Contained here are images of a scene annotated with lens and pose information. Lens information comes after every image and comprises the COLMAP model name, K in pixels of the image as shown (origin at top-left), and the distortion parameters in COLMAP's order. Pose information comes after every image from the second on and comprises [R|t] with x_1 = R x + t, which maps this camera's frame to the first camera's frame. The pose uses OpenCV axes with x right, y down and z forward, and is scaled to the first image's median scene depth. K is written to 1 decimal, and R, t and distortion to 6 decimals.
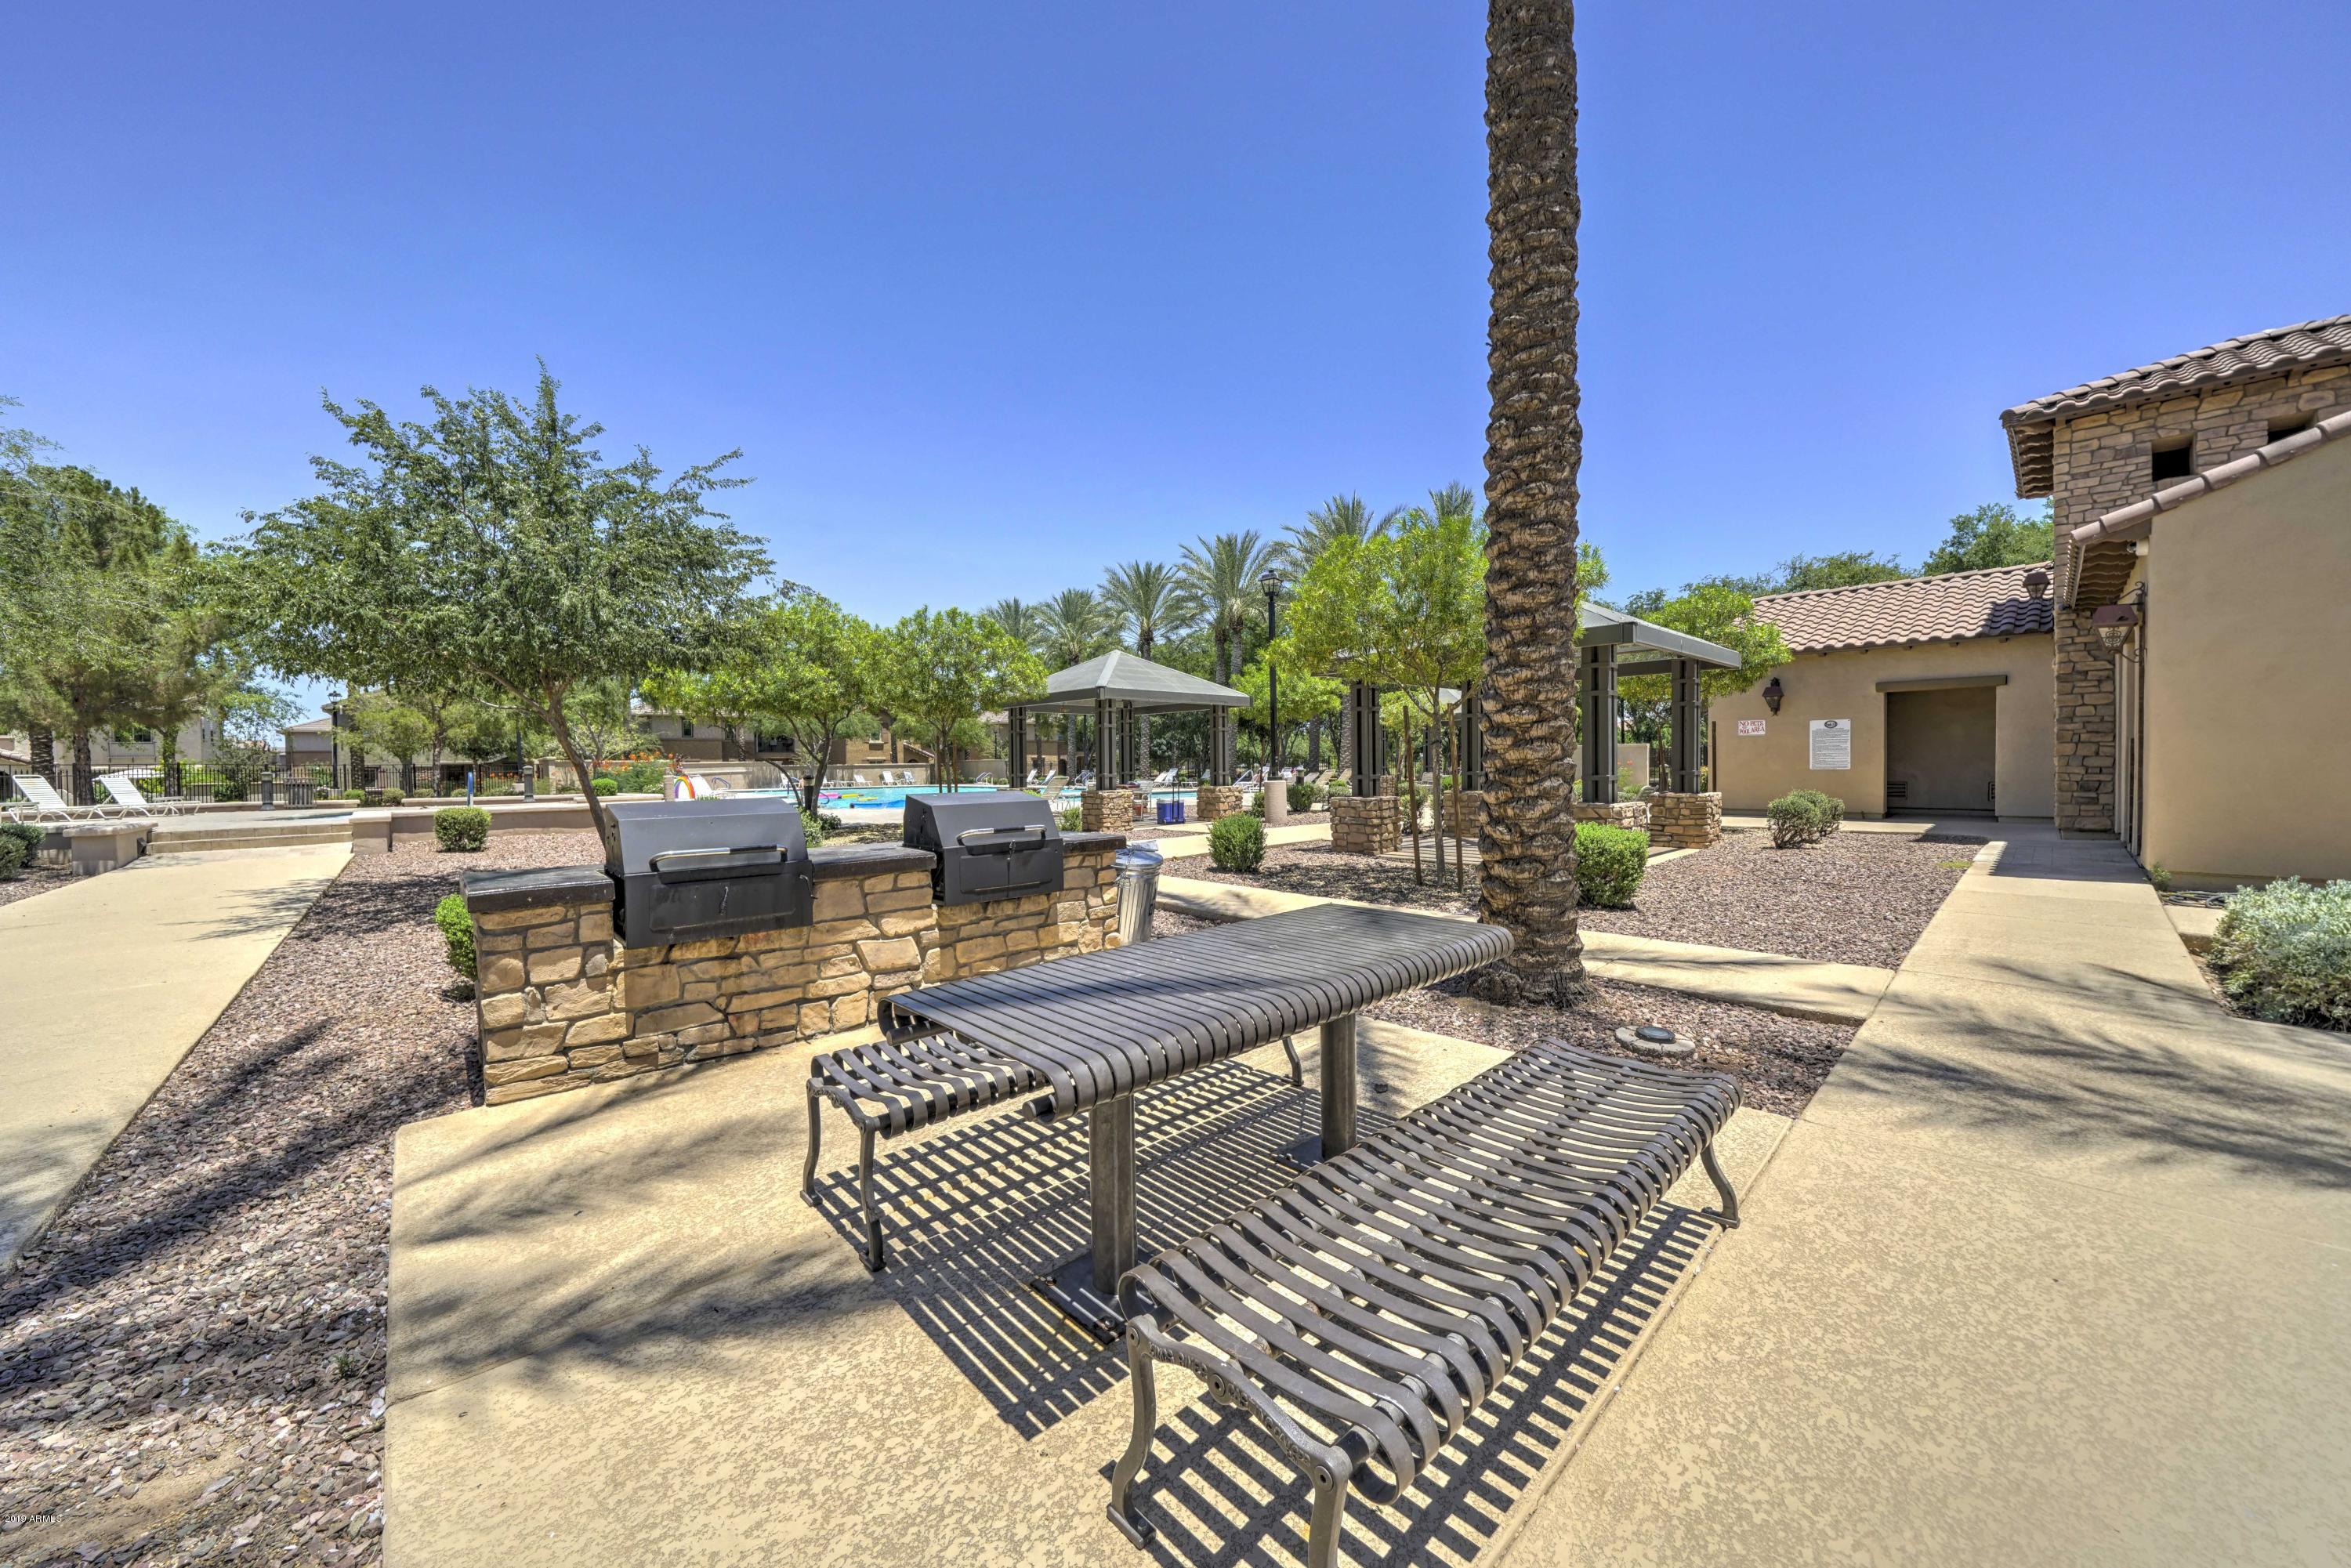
lens RADIAL K [[811.3, 0, 1173.4], [0, 811.3, 777.8], [0, 0, 1]] dist [0.001170, 0.000204]
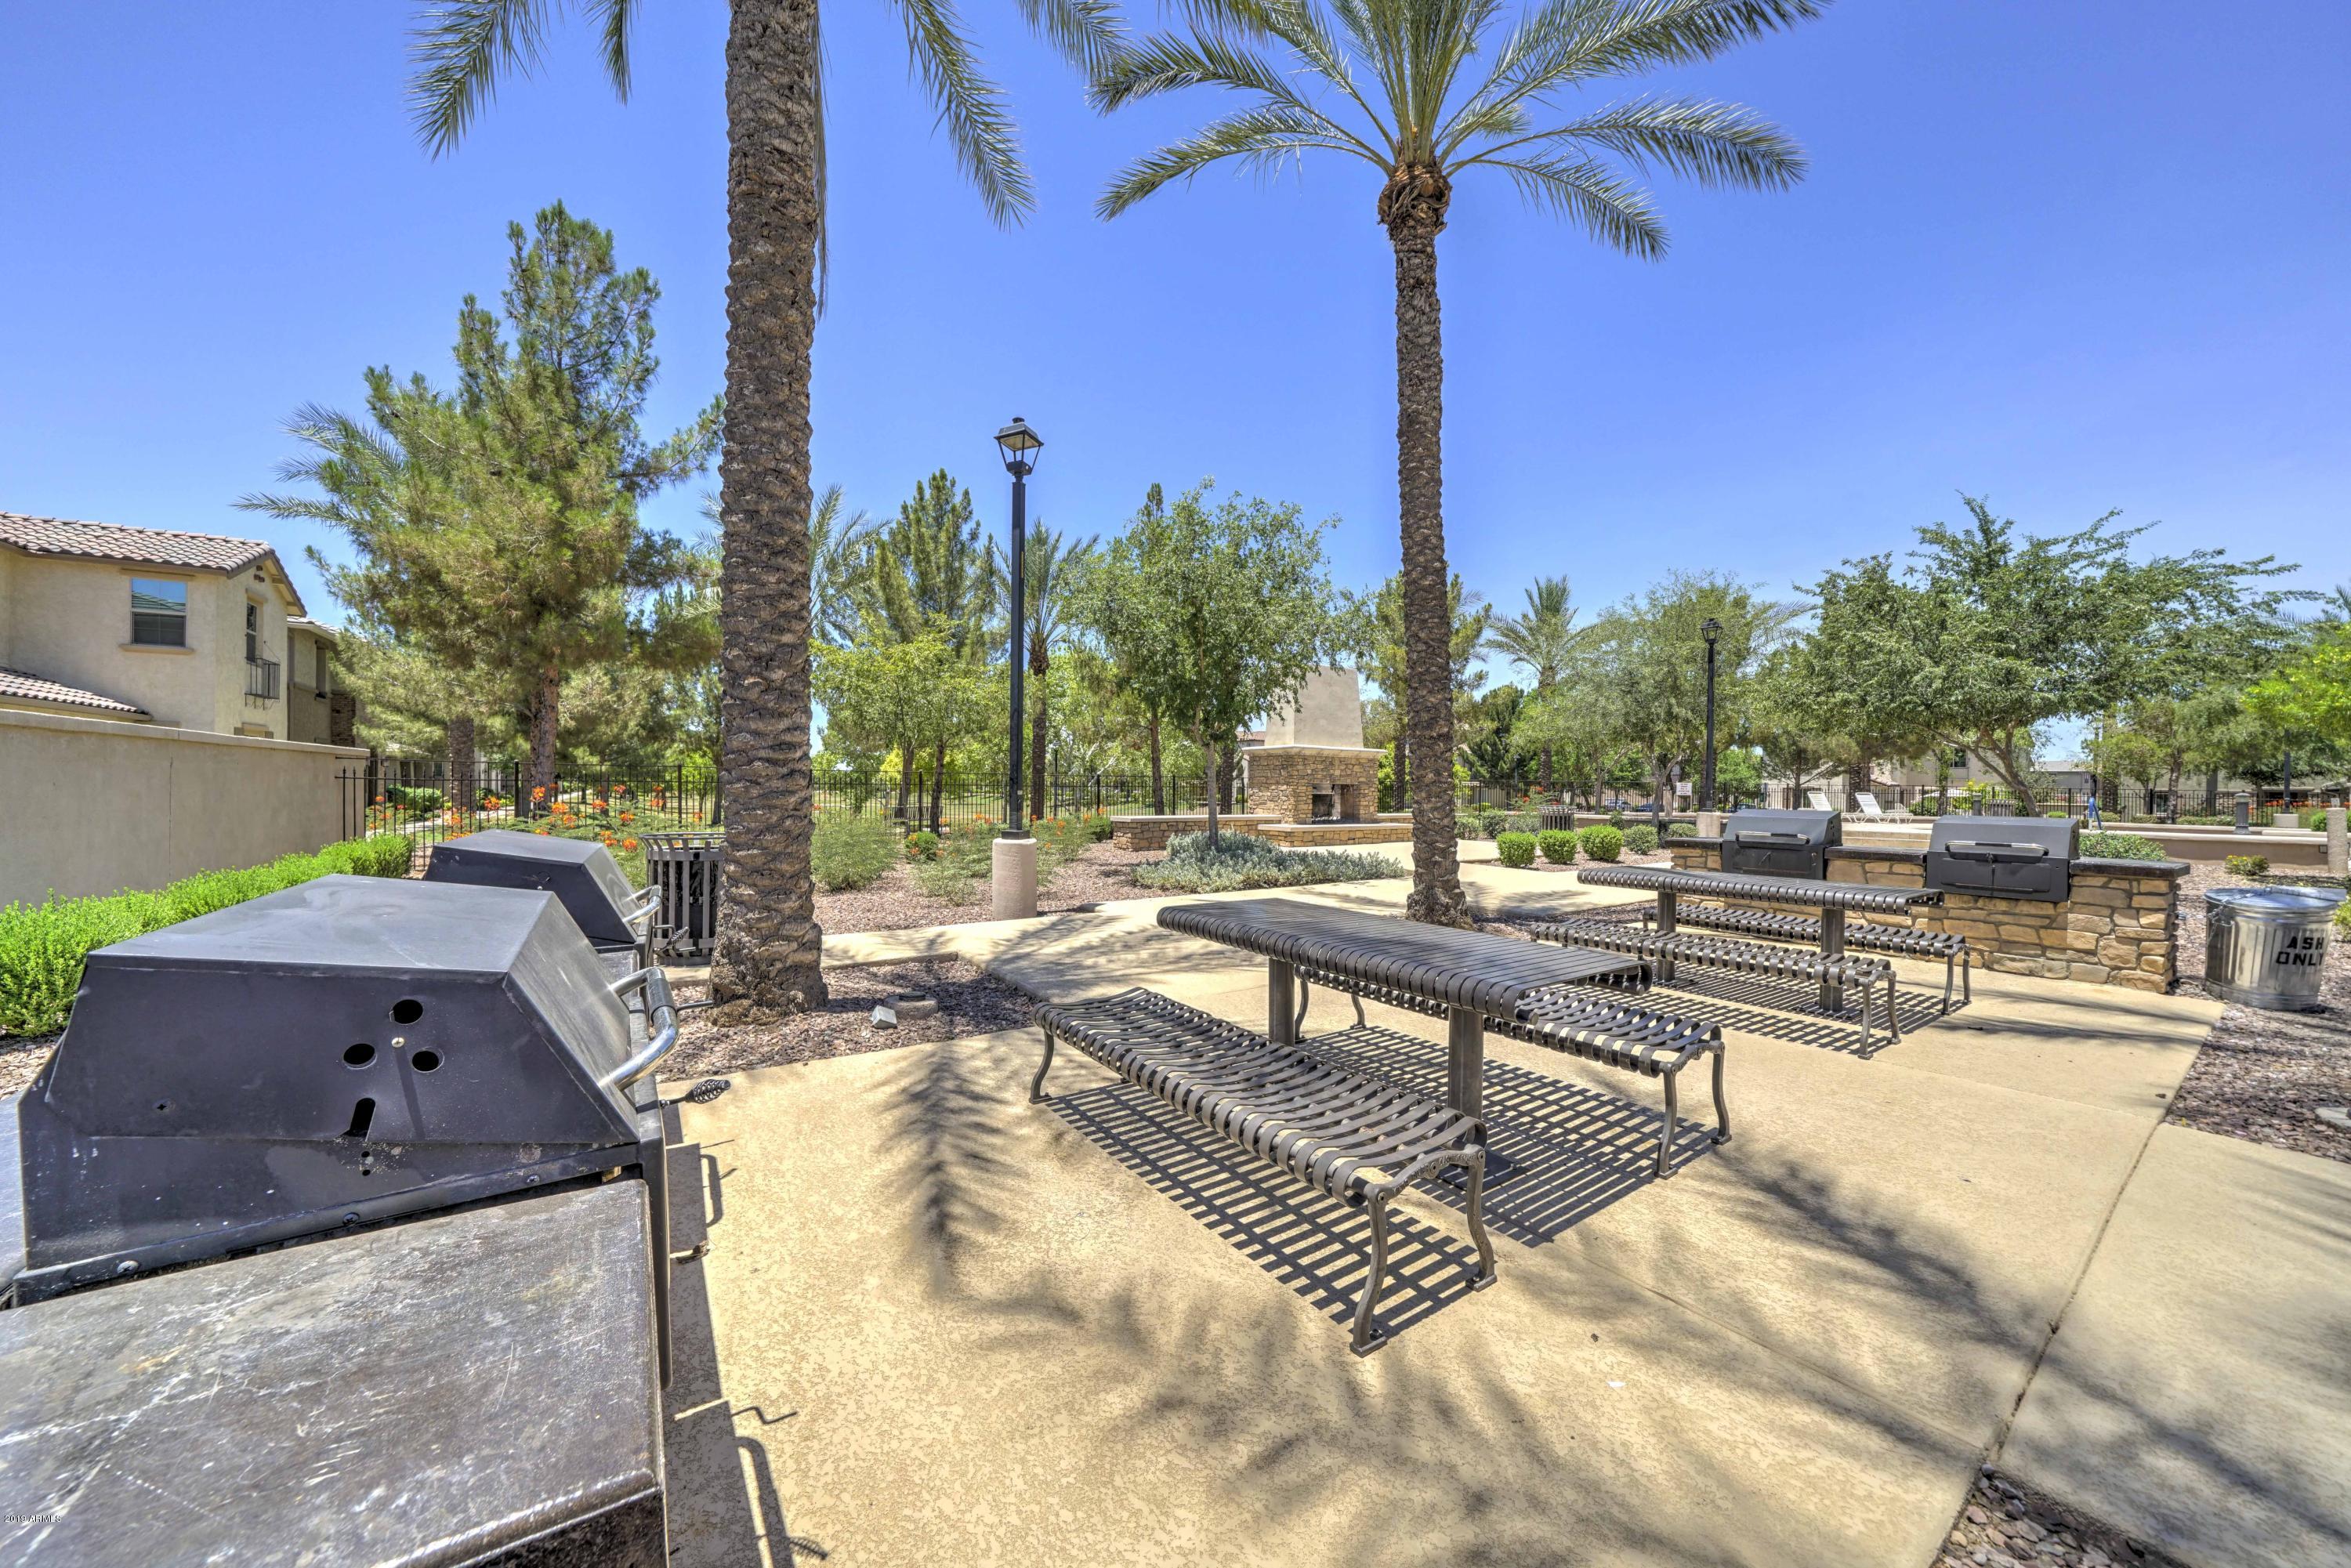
lens RADIAL K [[811.3, 0, 1178.0], [0, 811.3, 783.1], [0, 0, 1]] dist [0.001170, 0.000204]
pose [[-0.140792, 0.009498, -0.989994, 1.274584], [-0.018577, 0.999753, 0.012234, -0.026035], [0.989865, 0.020113, -0.140581, -0.125229]]
